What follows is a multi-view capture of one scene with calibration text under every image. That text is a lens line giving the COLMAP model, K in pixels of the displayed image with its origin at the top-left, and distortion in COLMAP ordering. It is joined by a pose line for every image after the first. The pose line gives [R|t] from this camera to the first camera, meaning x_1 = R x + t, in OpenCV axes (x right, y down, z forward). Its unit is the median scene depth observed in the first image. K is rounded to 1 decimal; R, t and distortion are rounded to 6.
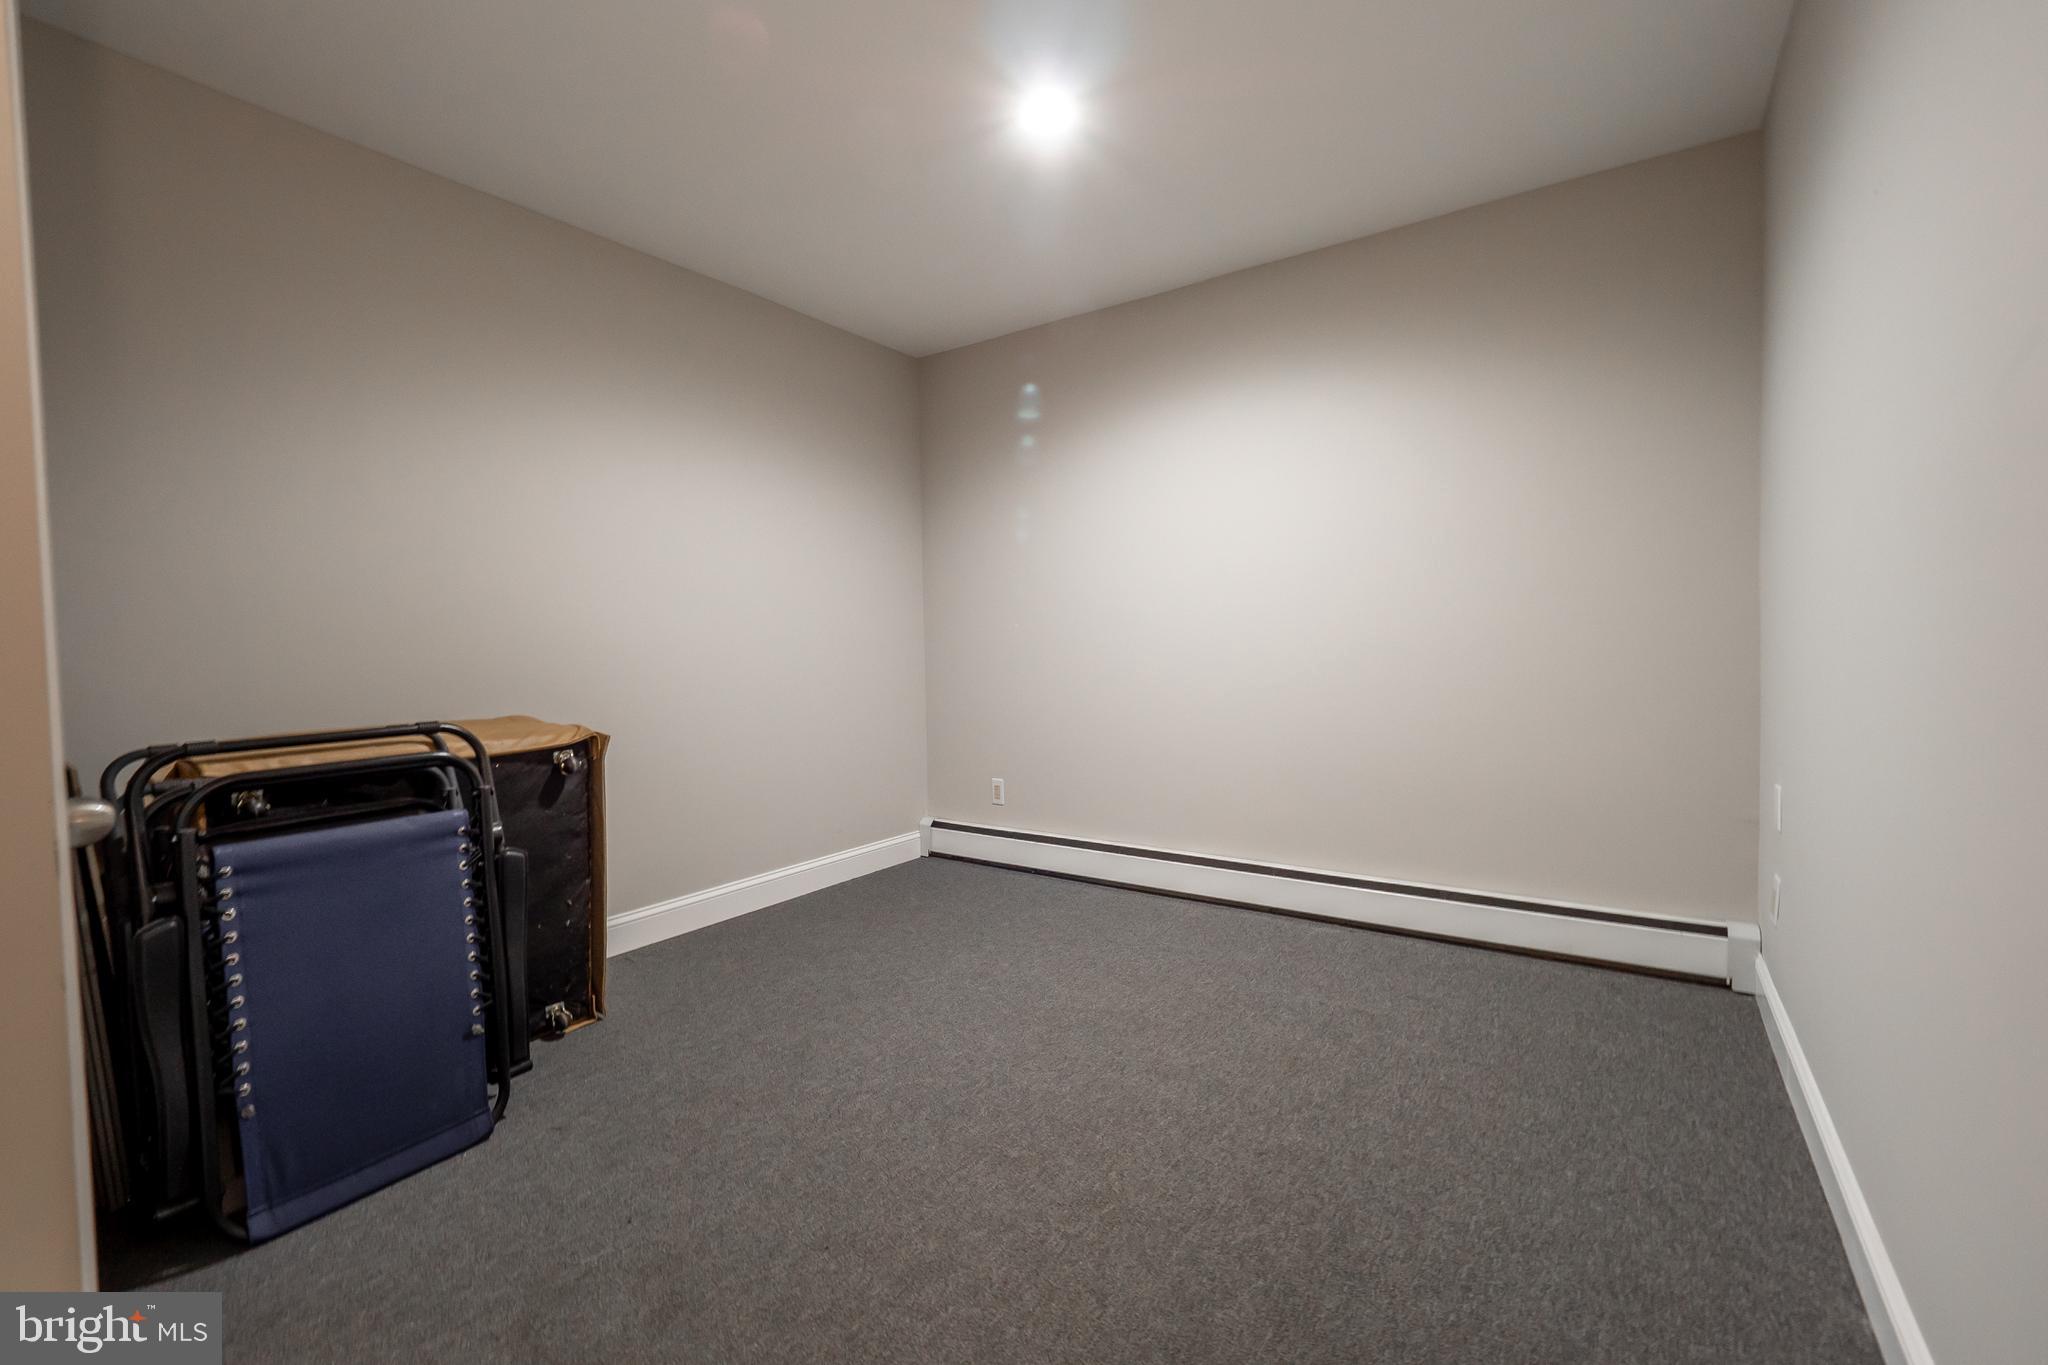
lens RADIAL K [[862.6, 0, 1014.0], [0, 862.6, 666.8], [0, 0, 1]] dist [-0.002509, -0.000179]
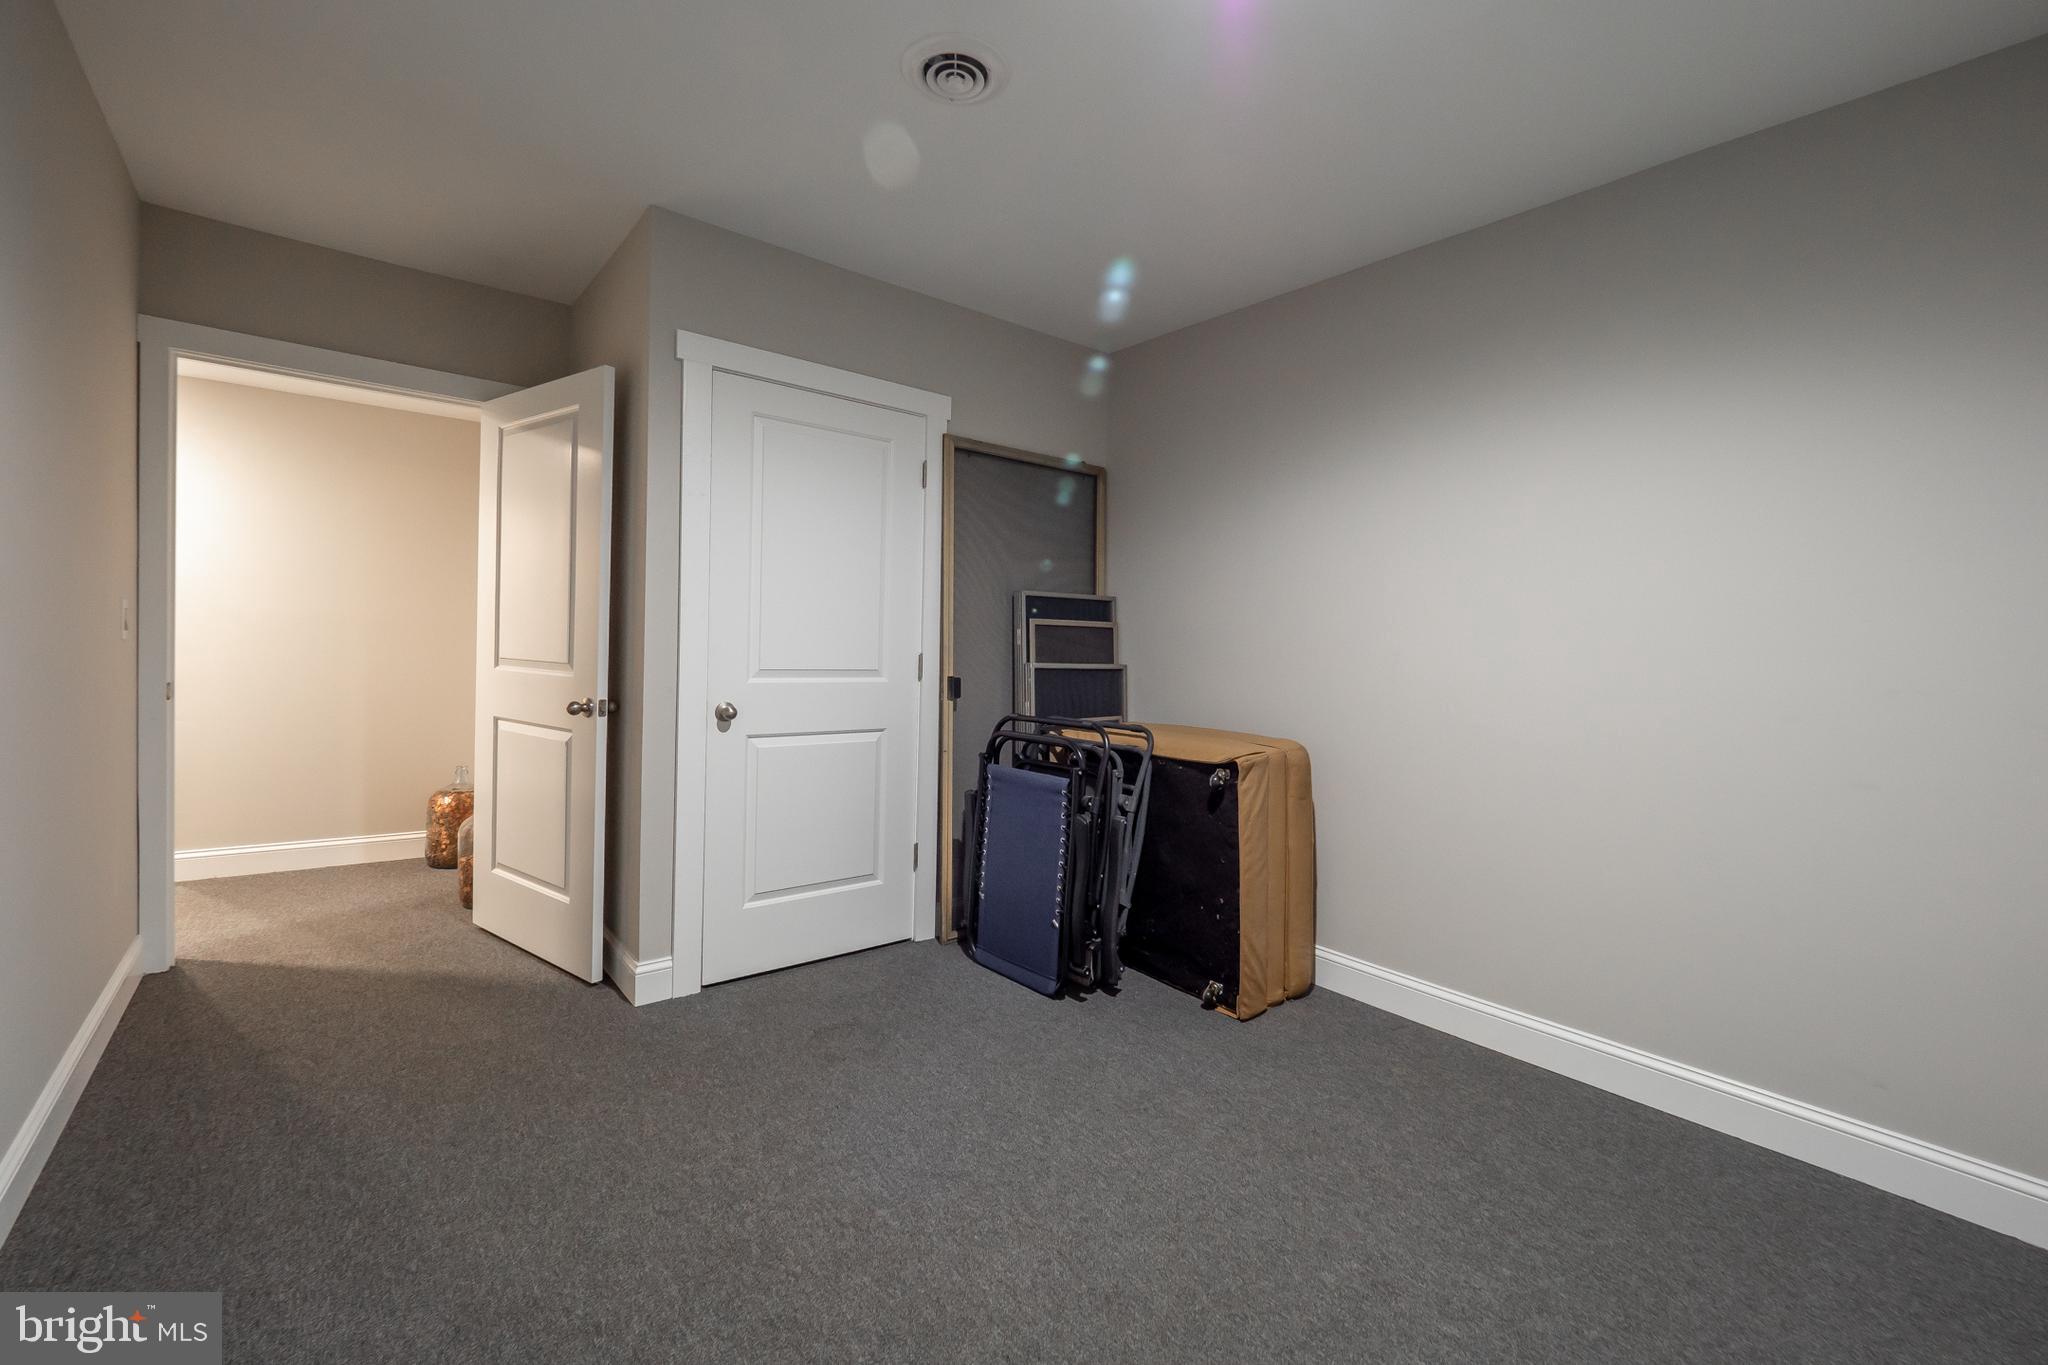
lens RADIAL K [[862.6, 0, 1014.0], [0, 862.6, 666.8], [0, 0, 1]] dist [-0.002509, -0.000179]
pose [[-0.263649, 0.042197, -0.963695, 0.870013], [-0.055572, 0.996719, 0.058847, -0.120796], [0.963017, 0.069070, -0.260439, 1.340119]]
